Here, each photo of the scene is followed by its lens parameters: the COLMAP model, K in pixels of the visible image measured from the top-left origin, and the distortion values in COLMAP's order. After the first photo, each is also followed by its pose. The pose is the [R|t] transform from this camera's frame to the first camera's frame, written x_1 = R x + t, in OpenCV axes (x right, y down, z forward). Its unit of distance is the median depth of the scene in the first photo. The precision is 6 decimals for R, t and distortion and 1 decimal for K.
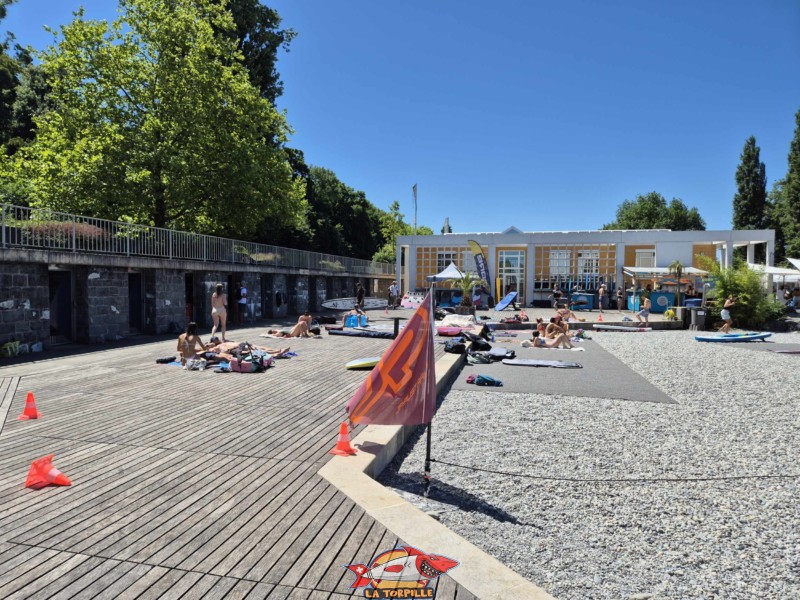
lens RADIAL K [[541.0, 0, 400.0], [0, 541.0, 300.0], [0, 0, 1]] dist [0.098799, -0.083915]
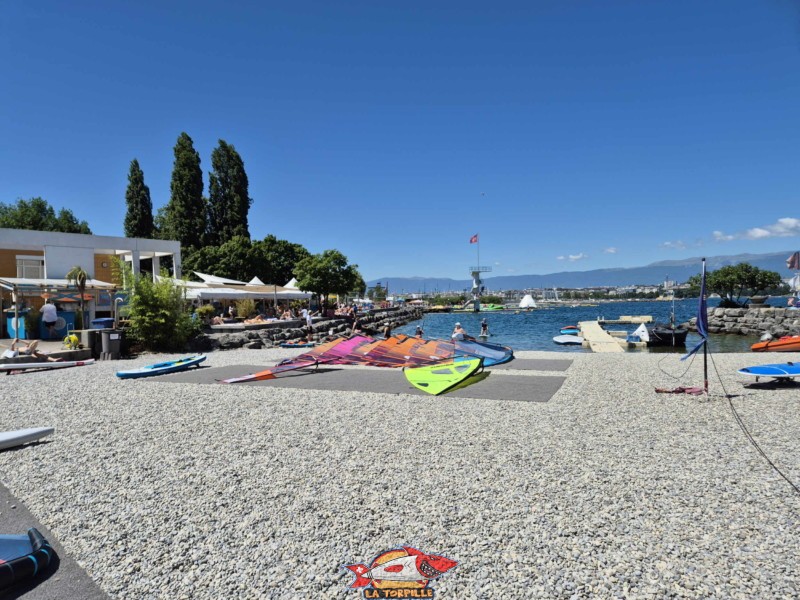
lens RADIAL K [[541.0, 0, 400.0], [0, 541.0, 300.0], [0, 0, 1]] dist [0.098799, -0.083915]
pose [[0.536038, -0.016744, 0.844028, 0.080863], [0.046462, 0.998873, -0.009692, -0.000537], [-0.842914, 0.044411, 0.536212, 0.183623]]
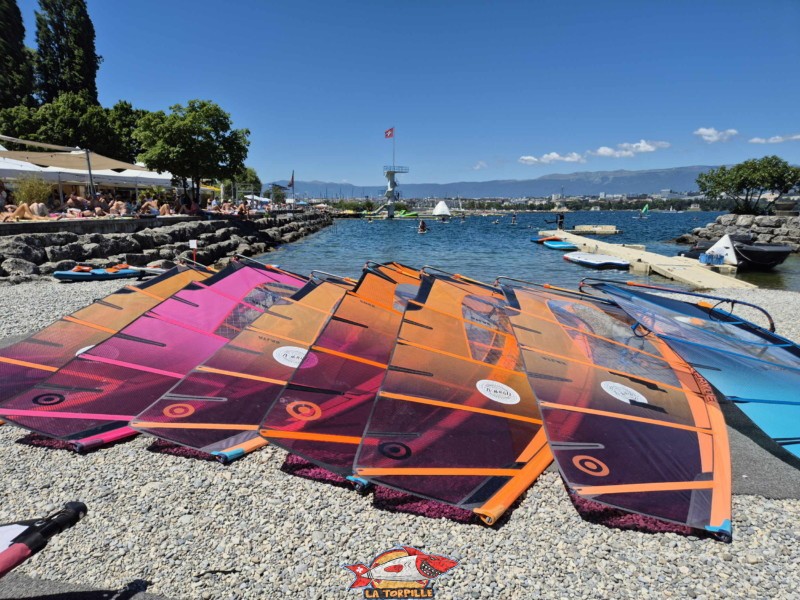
lens RADIAL K [[541.0, 0, 400.0], [0, 541.0, 300.0], [0, 0, 1]] dist [0.098799, -0.083915]
pose [[0.374169, -0.160702, 0.913330, 0.605168], [0.020292, 0.986054, 0.165185, 0.021328], [-0.927139, -0.043274, 0.372212, 0.575334]]
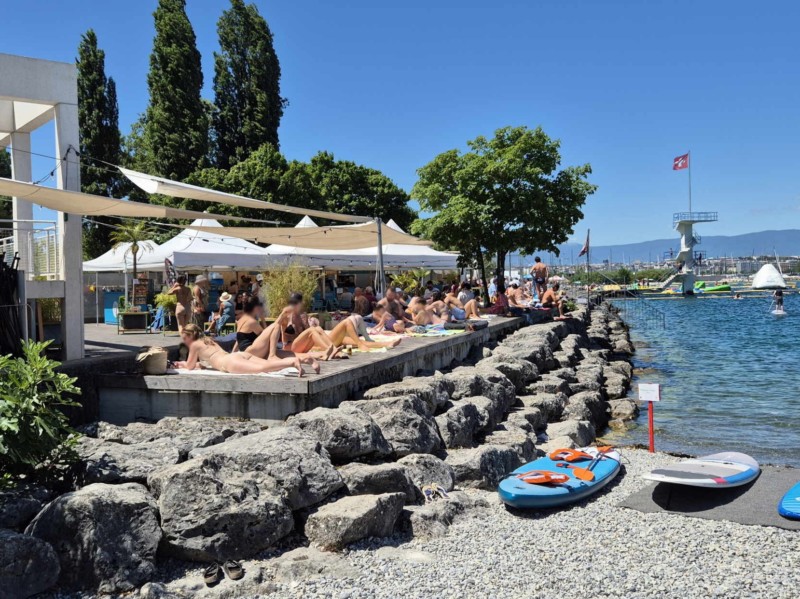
lens RADIAL K [[823.8, 0, 398.7], [0, 823.8, 266.2], [0, 0, 1]] dist [0.010242, 0.005647]
pose [[0.637227, -0.011665, 0.770588, 0.669599], [0.057372, 0.997829, -0.032338, -0.006787], [-0.768537, 0.064817, 0.636513, 0.866366]]
